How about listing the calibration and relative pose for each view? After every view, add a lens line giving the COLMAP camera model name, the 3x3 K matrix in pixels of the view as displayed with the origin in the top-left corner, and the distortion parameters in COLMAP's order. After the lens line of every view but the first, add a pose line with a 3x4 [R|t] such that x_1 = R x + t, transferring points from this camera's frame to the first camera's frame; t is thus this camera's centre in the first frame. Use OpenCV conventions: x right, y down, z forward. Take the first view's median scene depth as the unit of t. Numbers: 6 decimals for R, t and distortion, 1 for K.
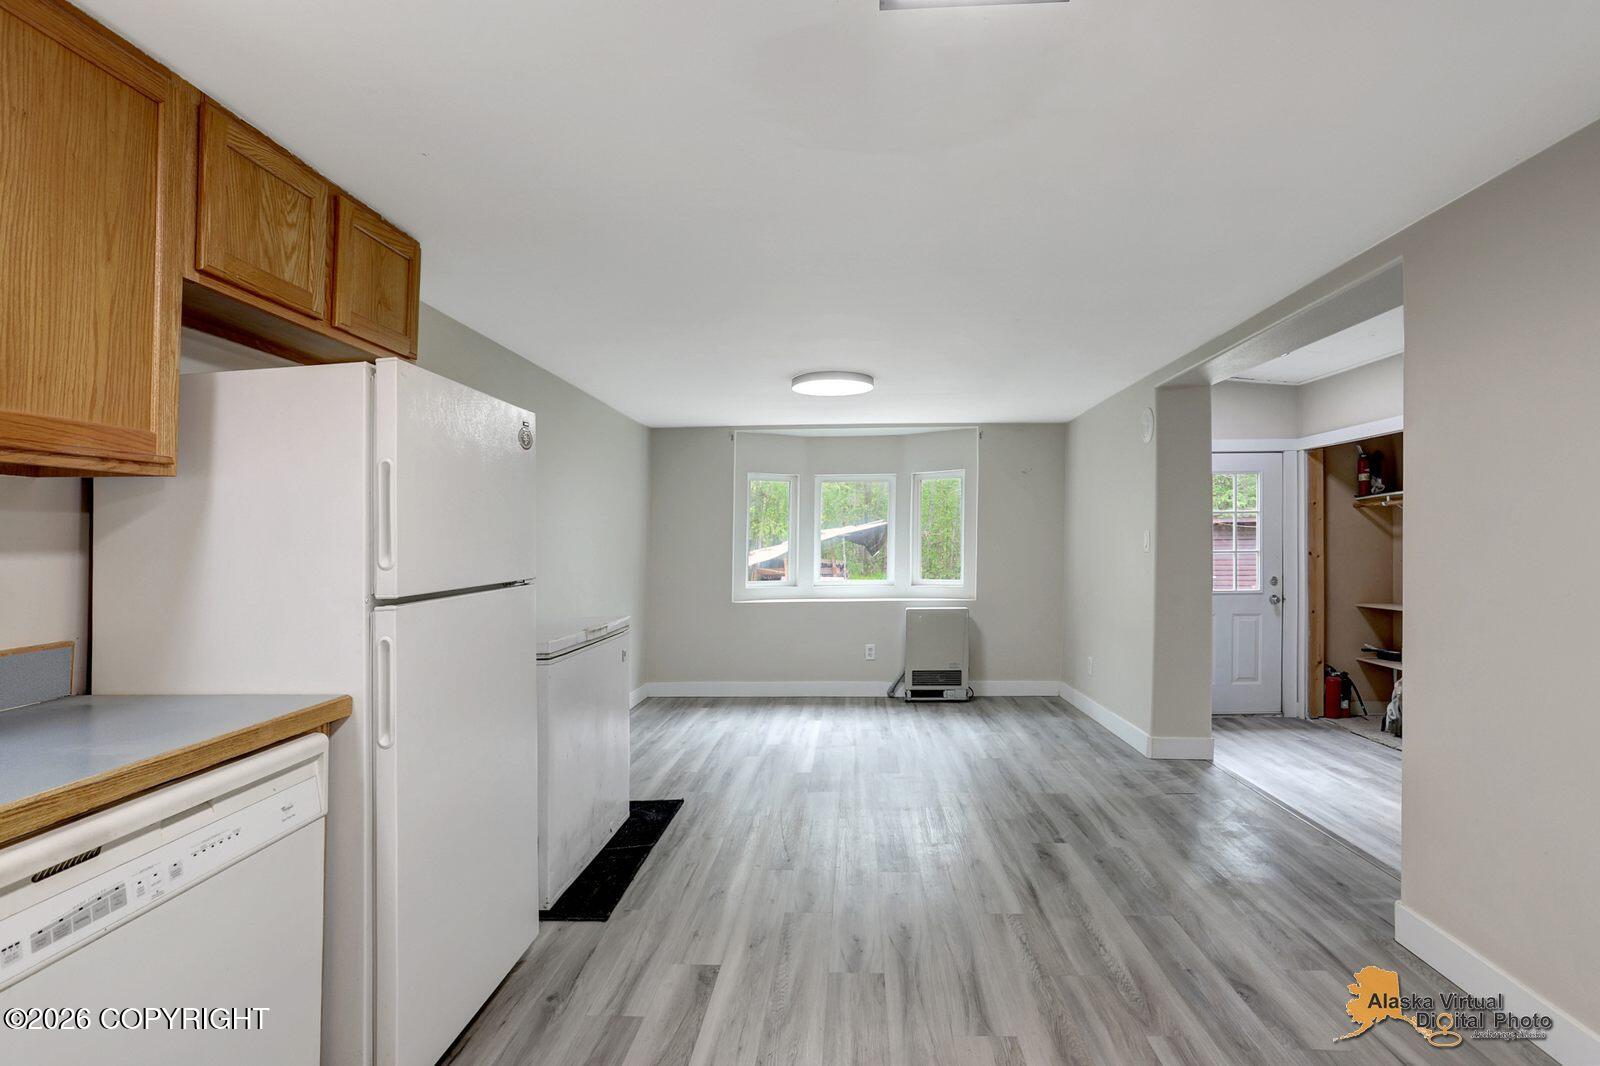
lens RADIAL K [[803.3, 0, 800.0], [0, 803.3, 533.0], [0, 0, 1]] dist [-0.046663, 0.022248]
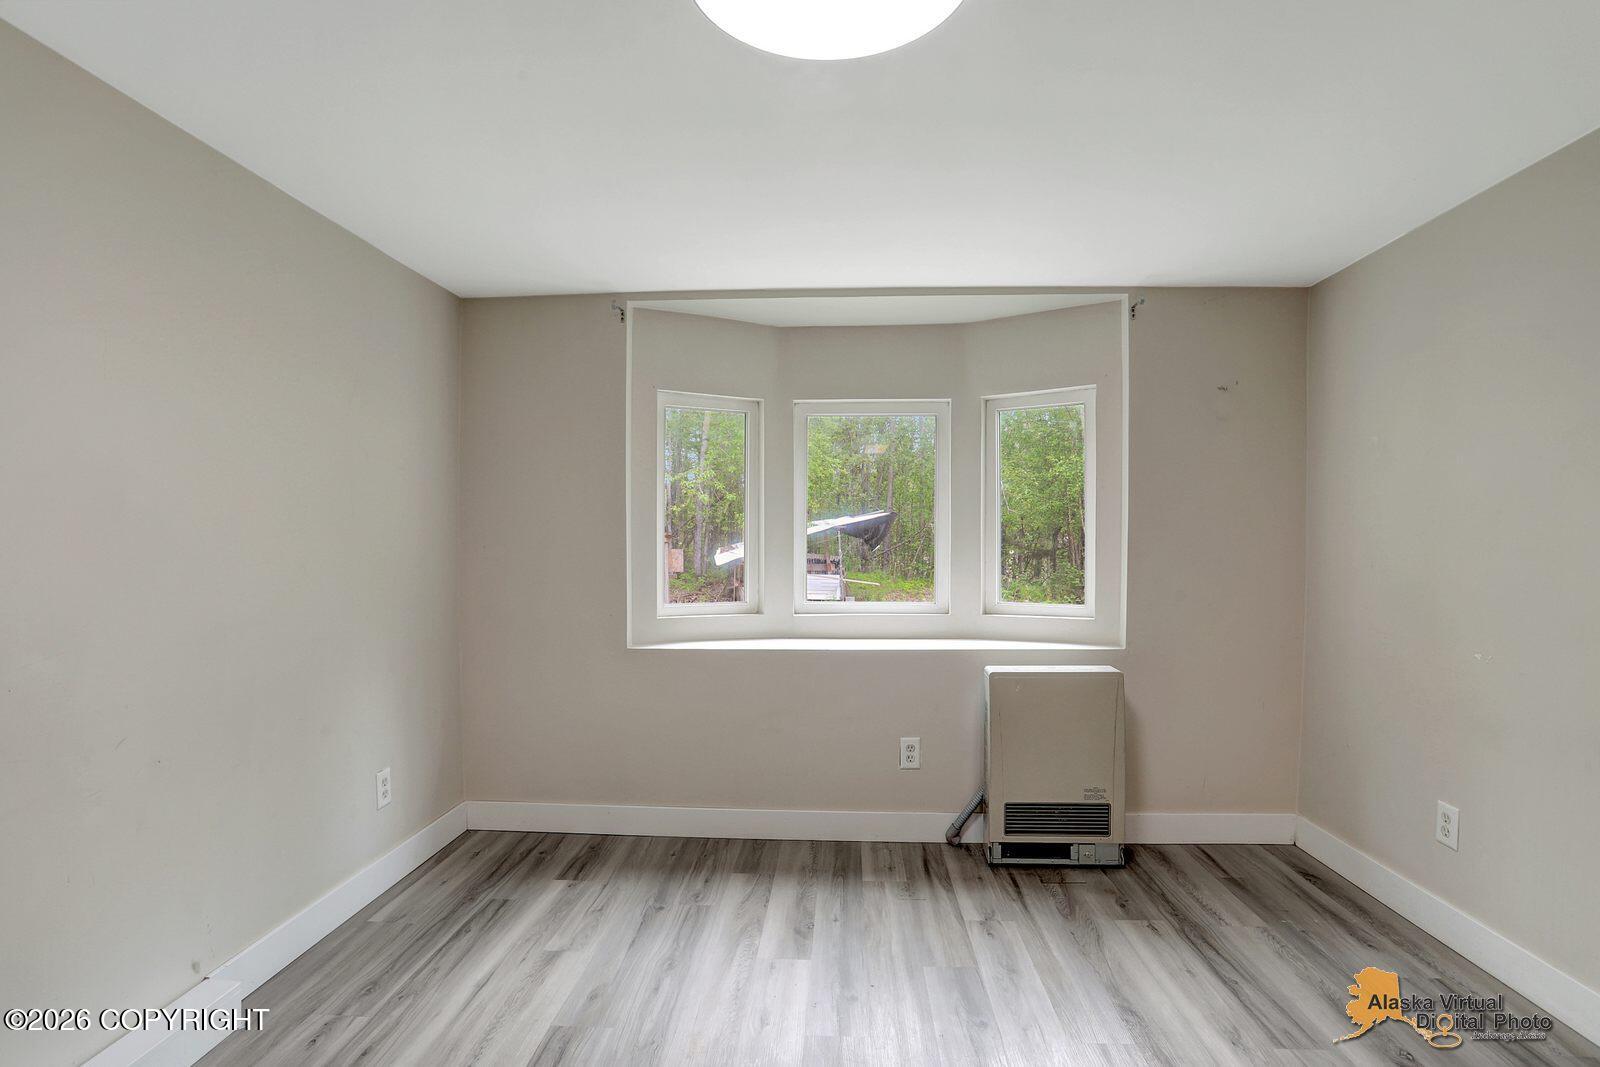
lens RADIAL K [[778.5, 0, 798.0], [0, 778.5, 524.1], [0, 0, 1]] dist [-0.070660, 0.028349]
pose [[0.999984, -0.001638, 0.005432, 0.016147], [0.001661, 0.999990, -0.004141, 0.009810], [-0.005426, 0.004149, 0.999977, 0.526798]]
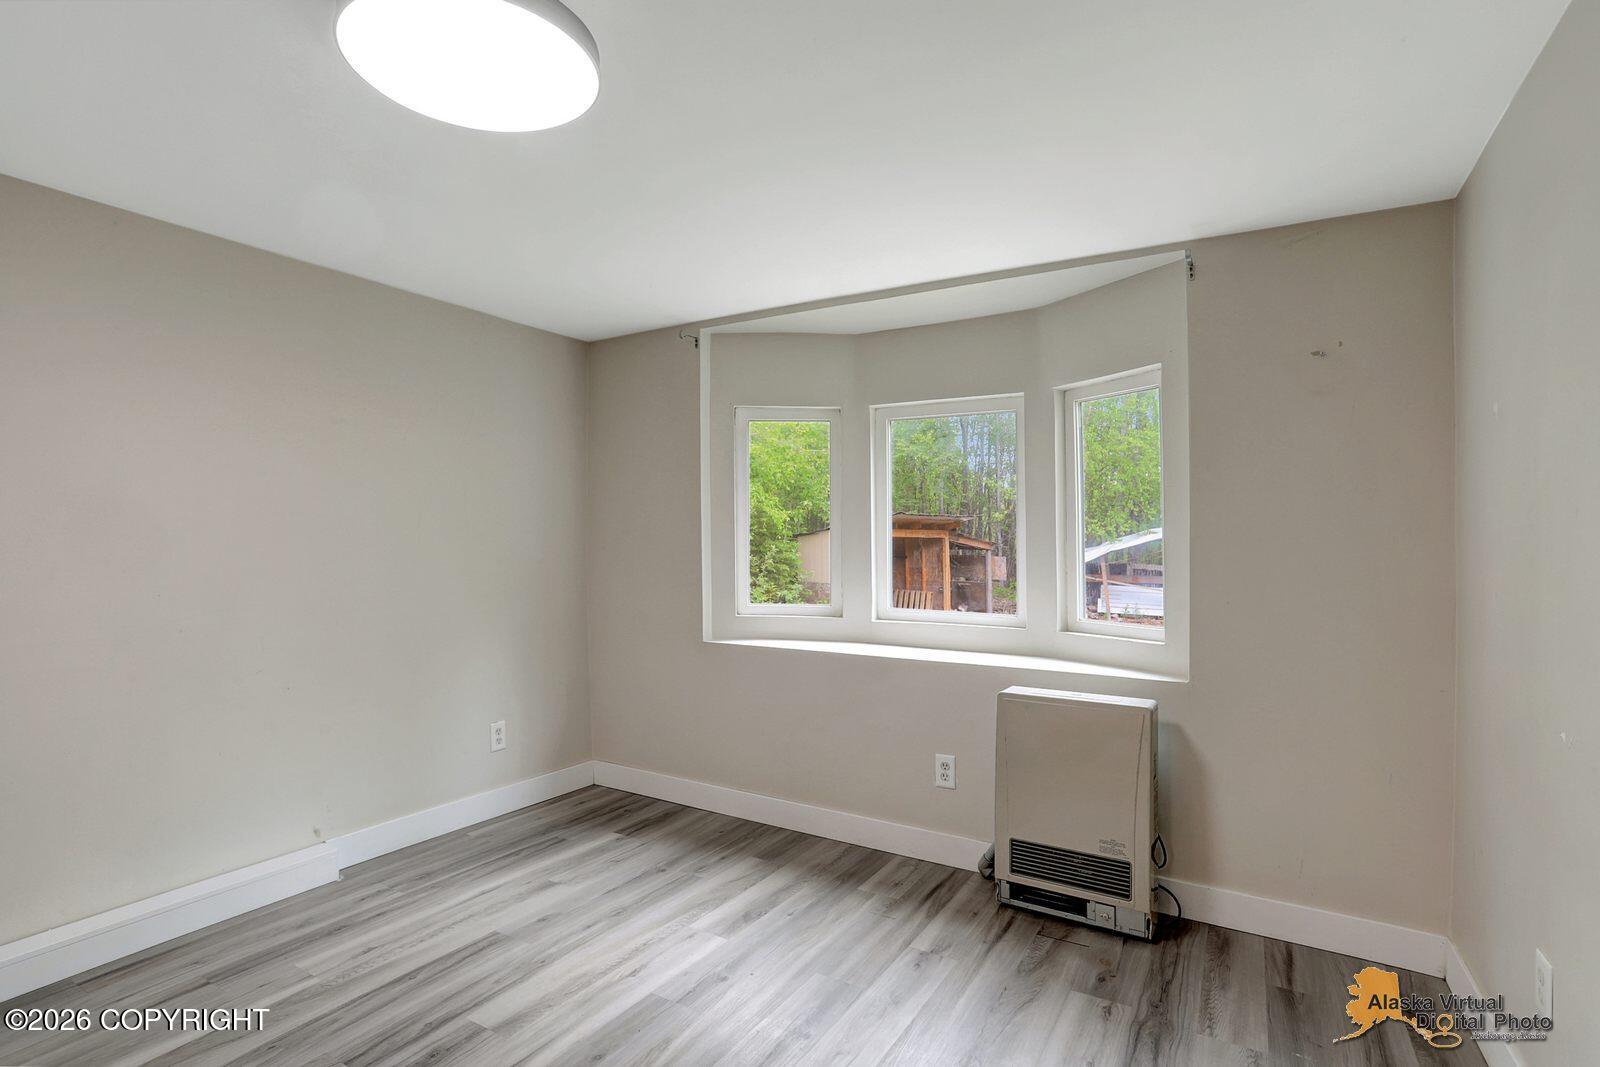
lens RADIAL K [[803.3, 0, 800.0], [0, 803.3, 533.5], [0, 0, 1]] dist [-0.046663, 0.022248]
pose [[0.882809, 0.002032, -0.469727, 0.229170], [-0.000190, 0.999992, 0.003968, 0.008028], [0.469732, -0.003414, 0.882803, 0.550270]]
